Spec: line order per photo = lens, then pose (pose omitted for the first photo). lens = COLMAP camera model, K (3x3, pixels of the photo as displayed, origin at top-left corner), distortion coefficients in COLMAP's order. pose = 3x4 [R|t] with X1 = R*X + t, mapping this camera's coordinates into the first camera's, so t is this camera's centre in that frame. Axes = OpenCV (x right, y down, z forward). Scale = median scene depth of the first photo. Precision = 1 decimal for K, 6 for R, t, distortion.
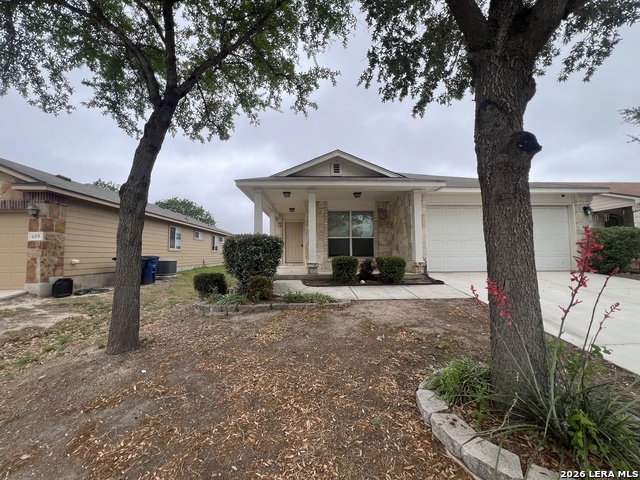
lens RADIAL K [[256.0, 0, 319.2], [0, 256.0, 239.0], [0, 0, 1]] dist [-0.002648, 0.001385]
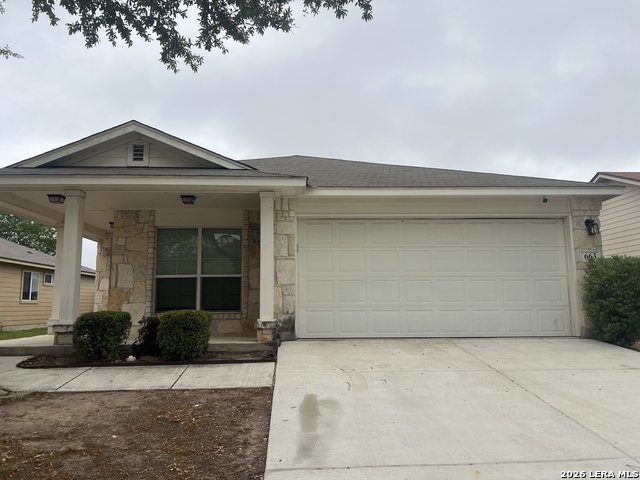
lens RADIAL K [[482.9, 0, 320.8], [0, 482.9, 240.7], [0, 0, 1]] dist [0.008697, 0.000389]
pose [[0.999786, -0.003145, 0.020457, 0.446206], [0.004576, 0.997517, -0.070276, -0.008447], [-0.020185, 0.070355, 0.997318, -0.050164]]
